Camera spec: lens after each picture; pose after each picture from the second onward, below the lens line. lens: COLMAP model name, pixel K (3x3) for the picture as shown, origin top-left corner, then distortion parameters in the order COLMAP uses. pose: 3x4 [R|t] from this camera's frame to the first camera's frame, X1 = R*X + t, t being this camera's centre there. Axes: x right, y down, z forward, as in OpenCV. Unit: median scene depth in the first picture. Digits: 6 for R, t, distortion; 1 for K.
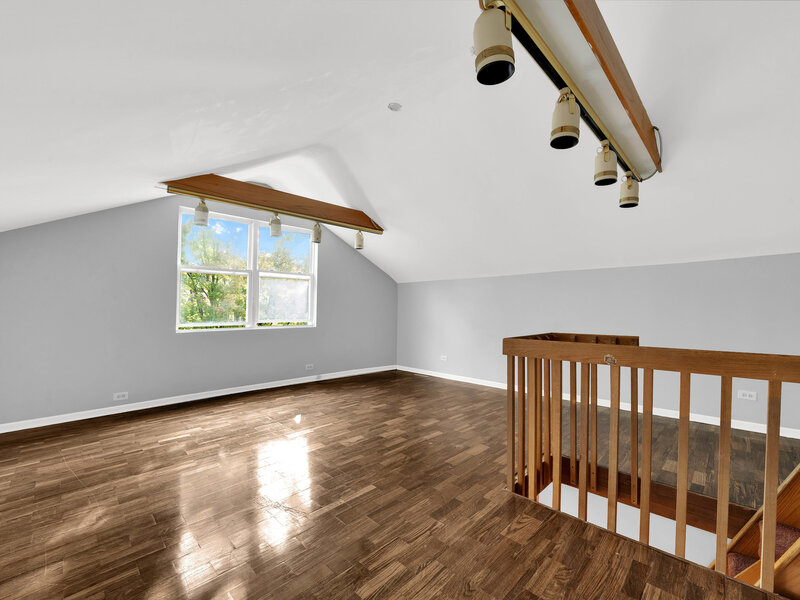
lens RADIAL K [[332.8, 0, 399.3], [0, 332.8, 300.6], [0, 0, 1]] dist [-0.022521, 0.000711]
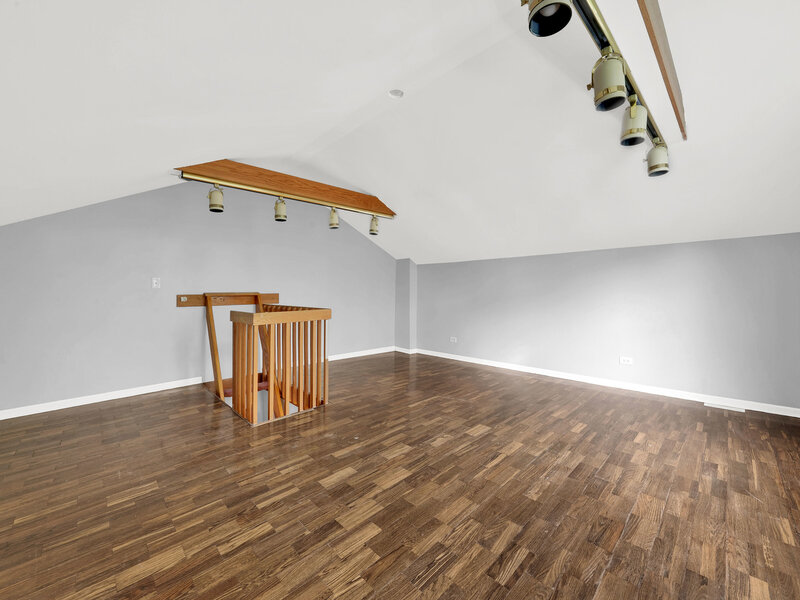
lens RADIAL K [[332.8, 0, 402.0], [0, 332.8, 294.4], [0, 0, 1]] dist [-0.022521, 0.000711]
pose [[-0.999970, 0.000994, 0.007729, -0.039678], [0.000966, 0.999993, -0.003739, 0.028993], [-0.007733, -0.003731, -0.999963, 1.828397]]
